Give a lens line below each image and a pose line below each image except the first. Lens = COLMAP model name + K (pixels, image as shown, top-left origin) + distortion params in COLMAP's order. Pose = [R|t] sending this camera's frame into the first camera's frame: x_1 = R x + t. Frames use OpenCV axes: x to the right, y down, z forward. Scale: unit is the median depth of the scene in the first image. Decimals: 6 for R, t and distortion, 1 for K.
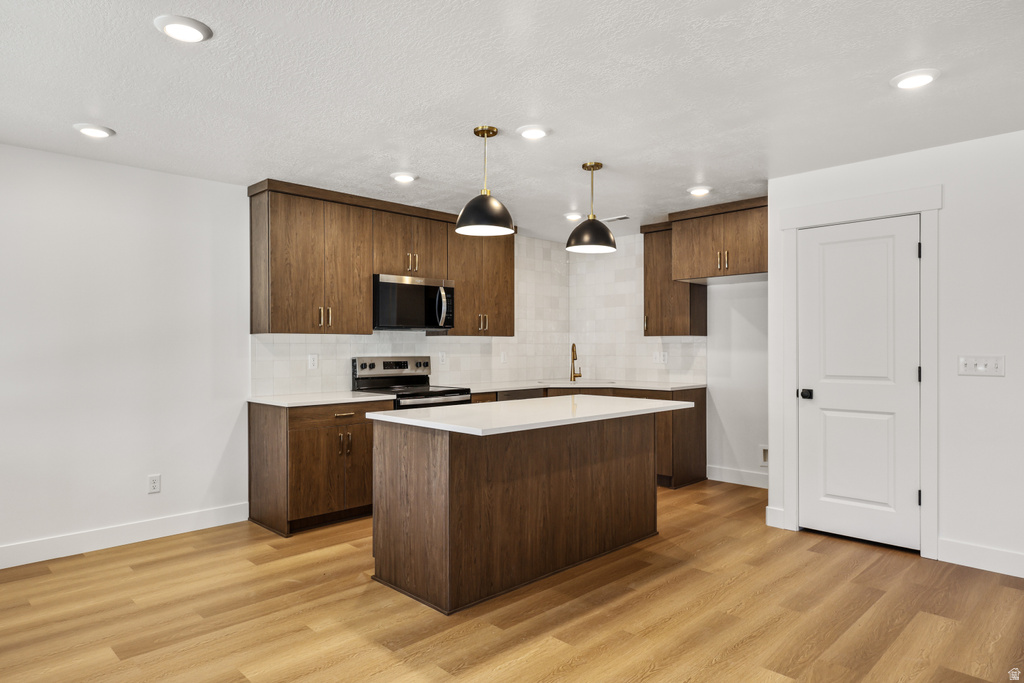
lens RADIAL K [[618.3, 0, 509.7], [0, 618.3, 346.6], [0, 0, 1]] dist [0.003606, 0.001850]
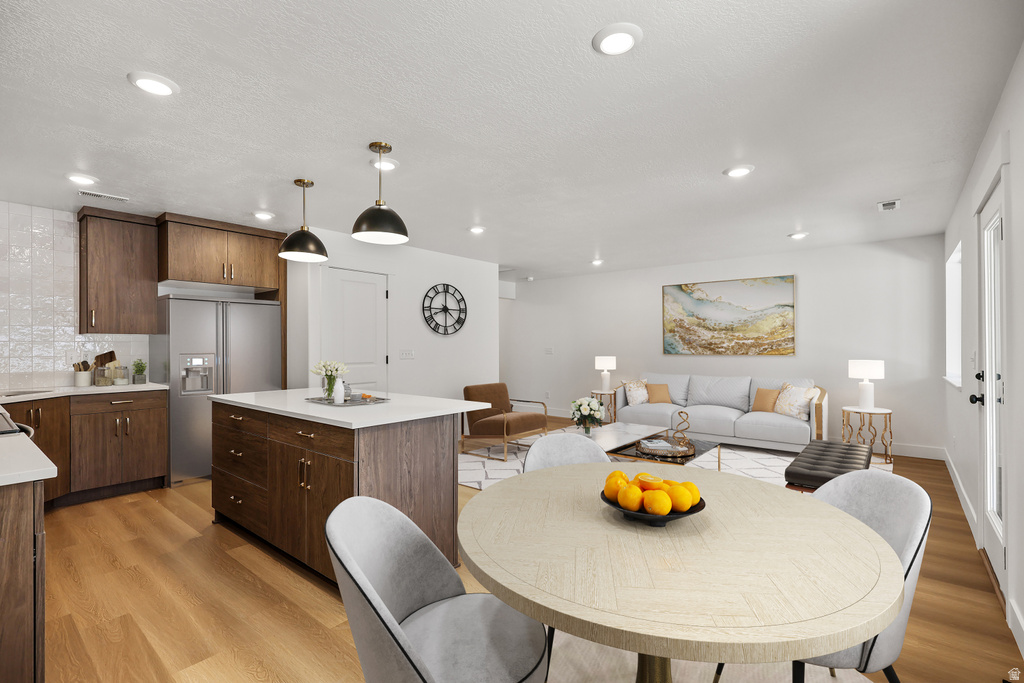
lens RADIAL K [[461.1, 0, 512.0], [0, 461.1, 341.5], [0, 0, 1]] dist [0.002248, 0.000518]
pose [[-0.105651, 0.010174, 0.994351, -0.654688], [0.004026, 0.999944, -0.009803, 0.003338], [-0.994395, 0.002968, -0.105686, 0.640186]]
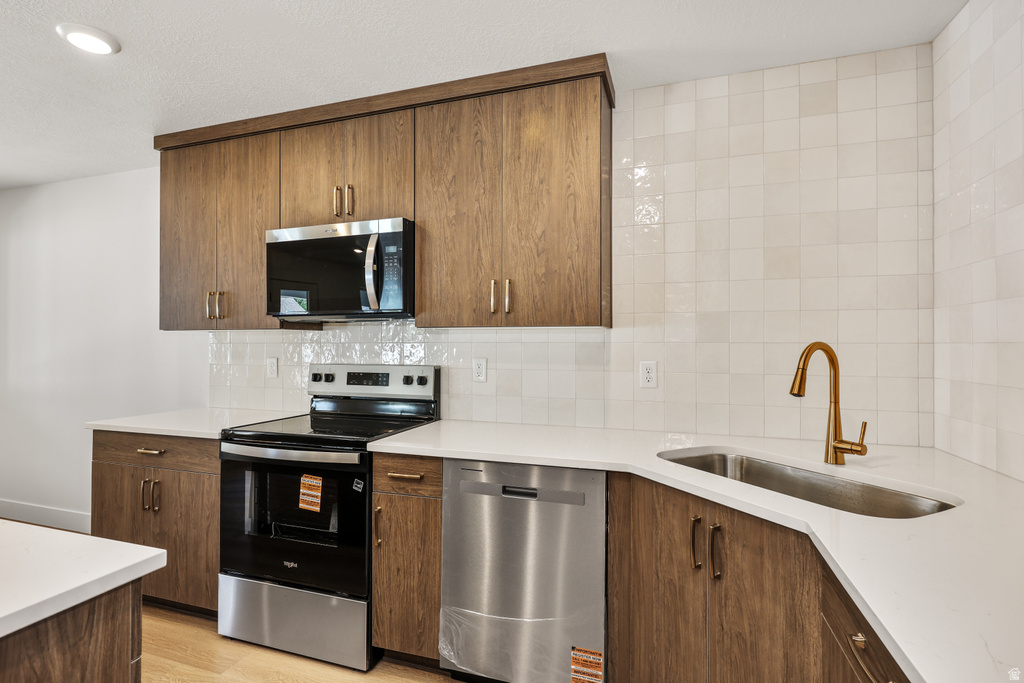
lens RADIAL K [[493.7, 0, 504.5], [0, 493.7, 342.6], [0, 0, 1]] dist [0.001490, -0.000185]
pose [[0.449257, 0.000187, -0.893403, 0.364260], [-0.002557, 0.999996, -0.001077, -0.006191], [0.893399, 0.002768, 0.449256, 1.074214]]
